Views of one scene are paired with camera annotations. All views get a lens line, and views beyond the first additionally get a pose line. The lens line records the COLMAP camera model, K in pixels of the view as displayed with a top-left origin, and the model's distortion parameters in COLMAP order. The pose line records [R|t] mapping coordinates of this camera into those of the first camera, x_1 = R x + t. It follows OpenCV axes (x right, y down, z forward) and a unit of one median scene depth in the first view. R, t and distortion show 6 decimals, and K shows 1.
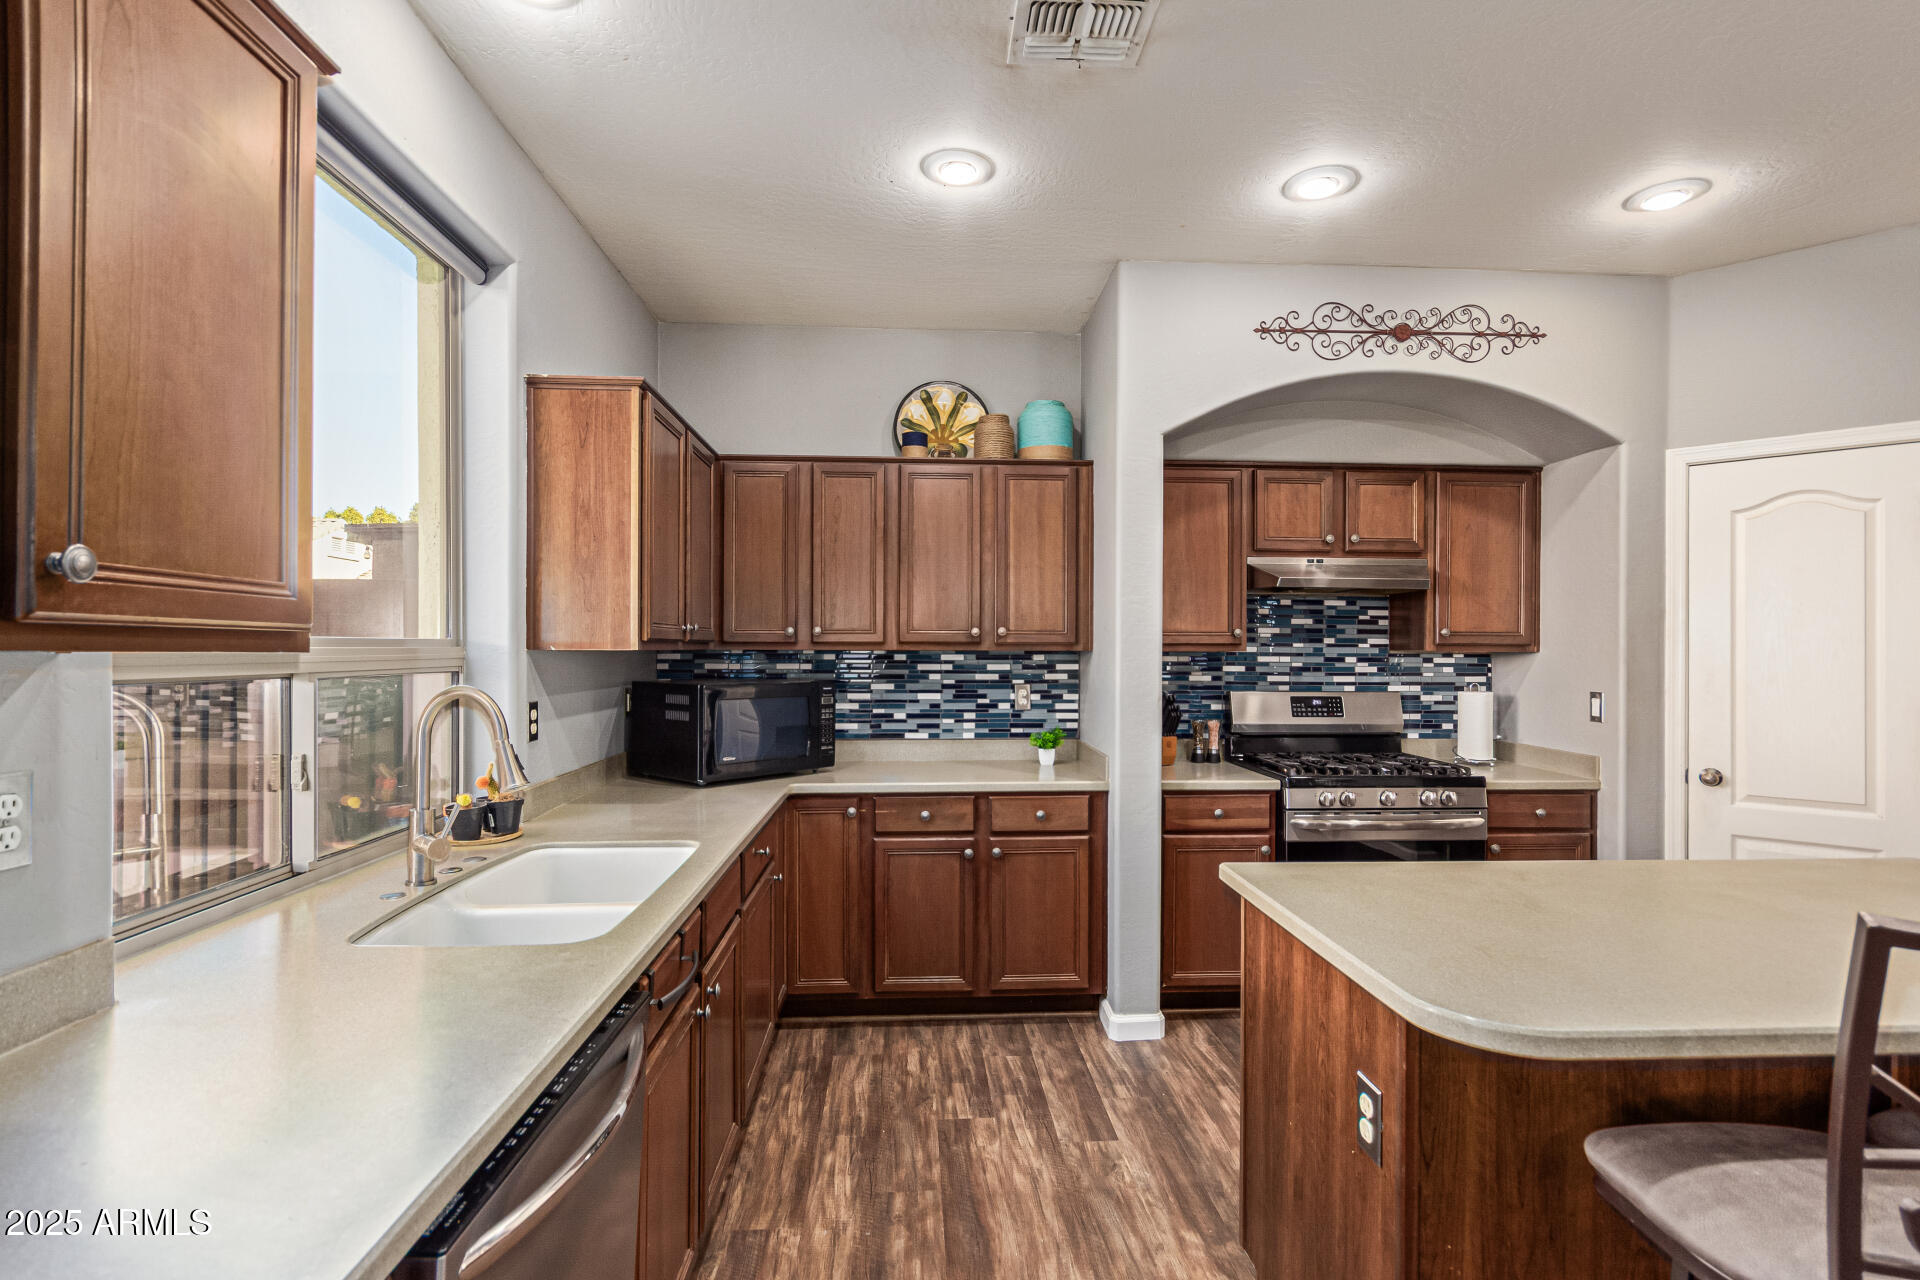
lens RADIAL K [[896.5, 0, 962.4], [0, 896.5, 649.3], [0, 0, 1]] dist [-0.003782, 0.001441]
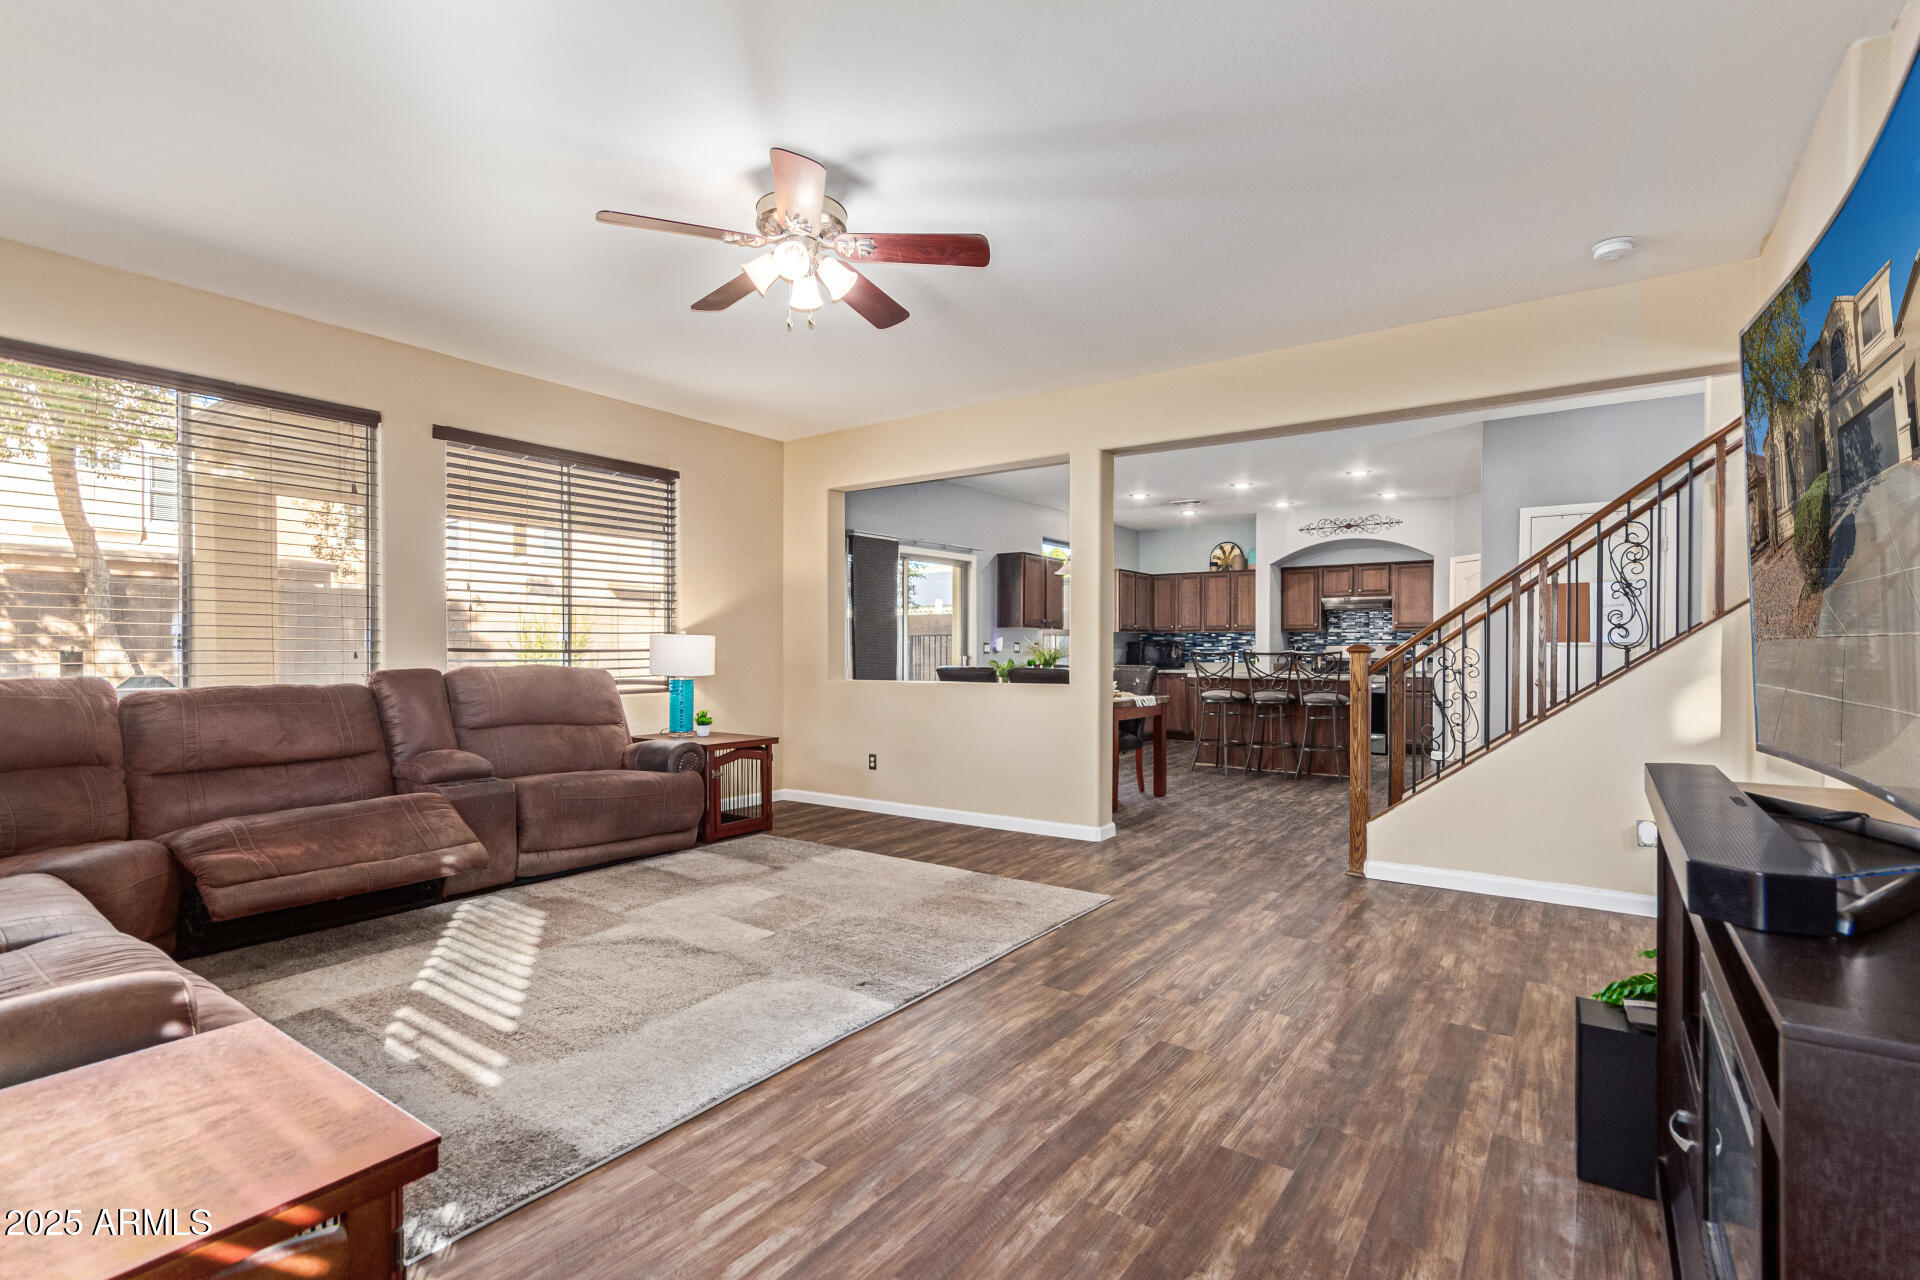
lens RADIAL K [[882.7, 0, 955.0], [0, 882.7, 647.1], [0, 0, 1]] dist [0.004767, 0.000972]
pose [[0.766706, -0.003233, -0.641990, 1.382137], [-0.000088, 0.999987, -0.005141, 0.077008], [0.641998, 0.003999, 0.766696, -2.166249]]
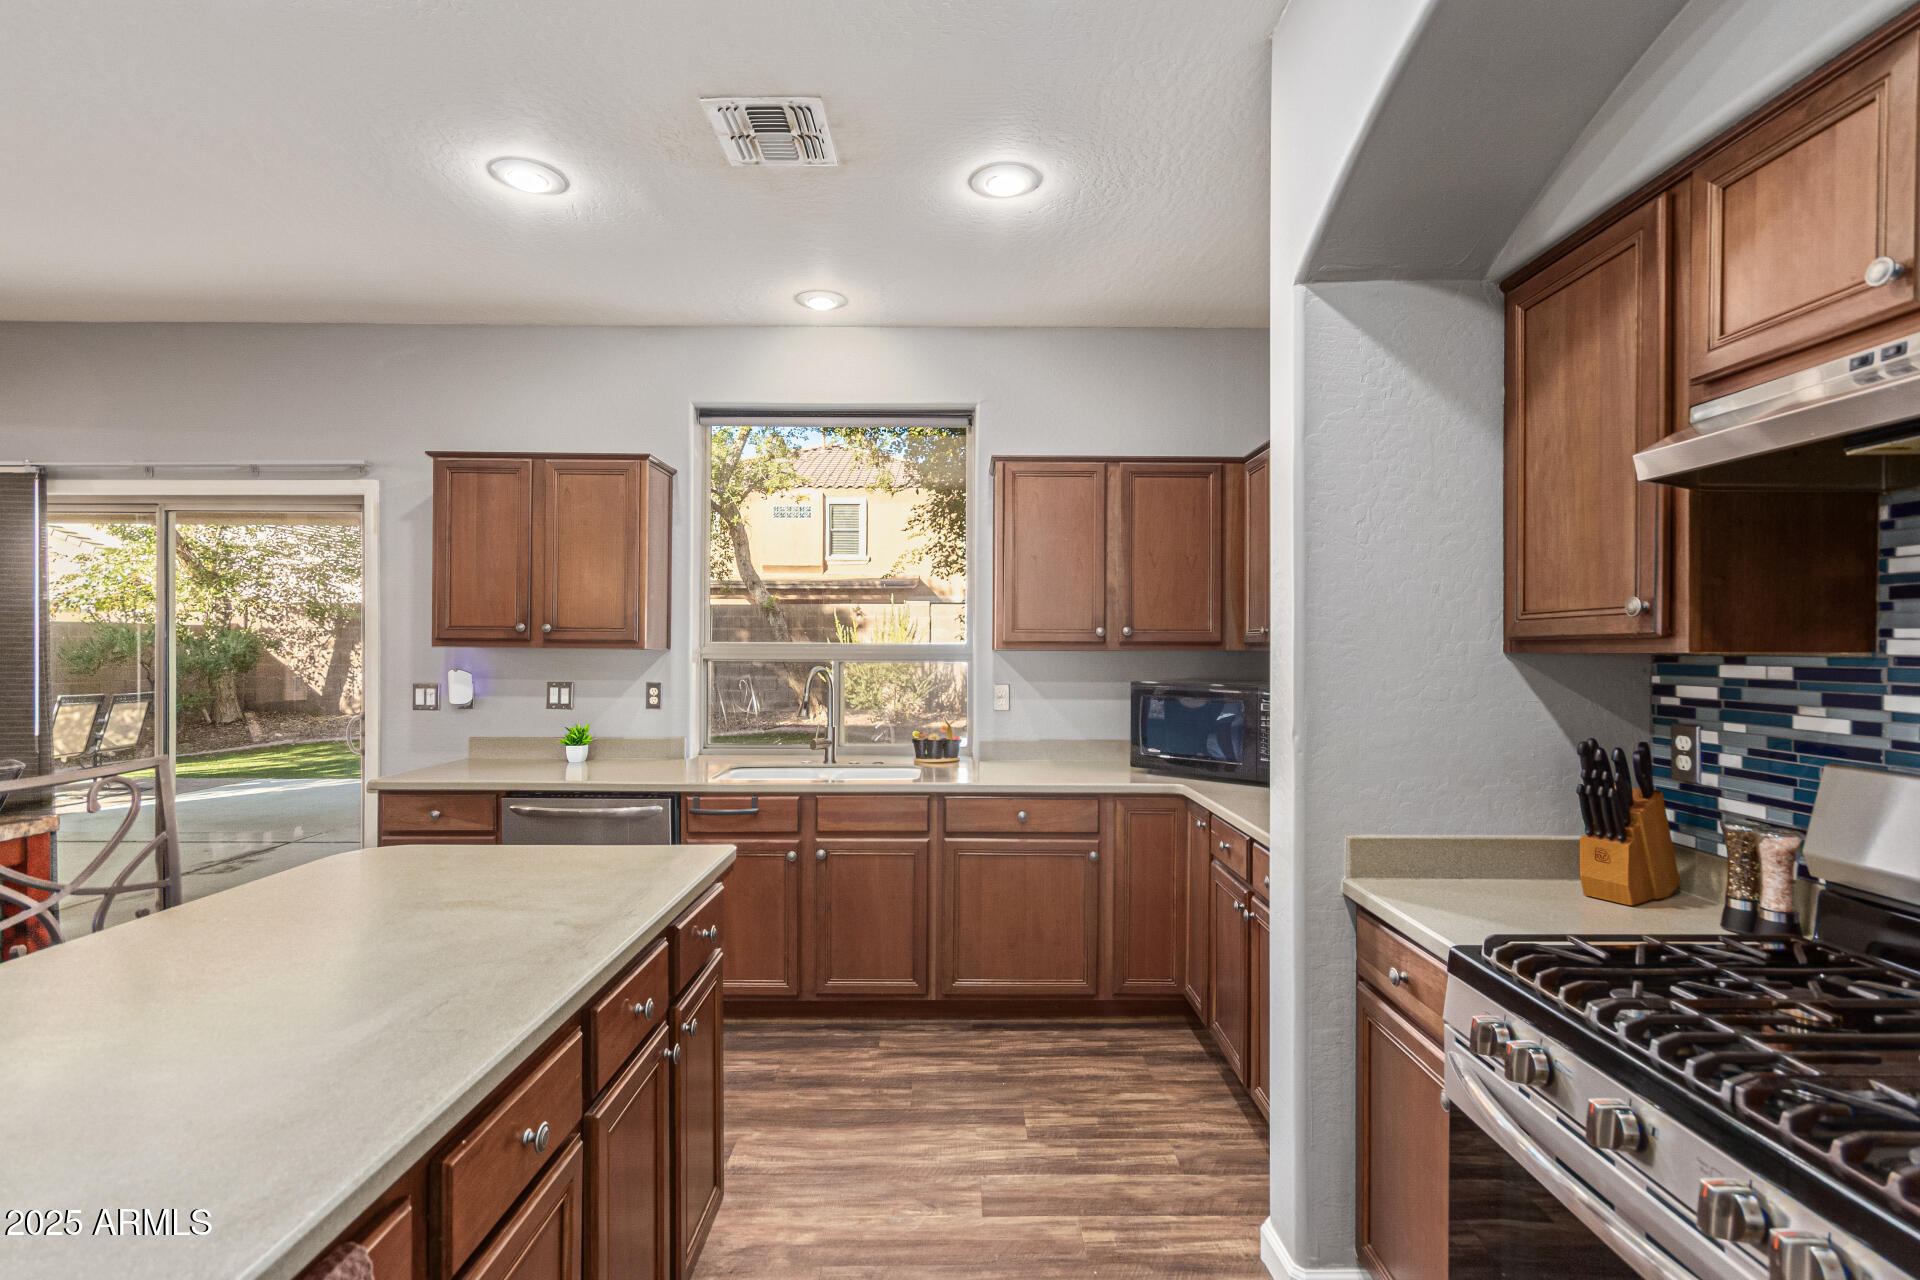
lens RADIAL K [[882.7, 0, 961.4], [0, 882.7, 648.9], [0, 0, 1]] dist [0.004767, 0.000972]
pose [[-0.051849, -0.004735, -0.998644, 0.792498], [-0.005299, 0.999976, -0.004466, 0.004387], [0.998641, 0.005060, -0.051873, 0.786664]]
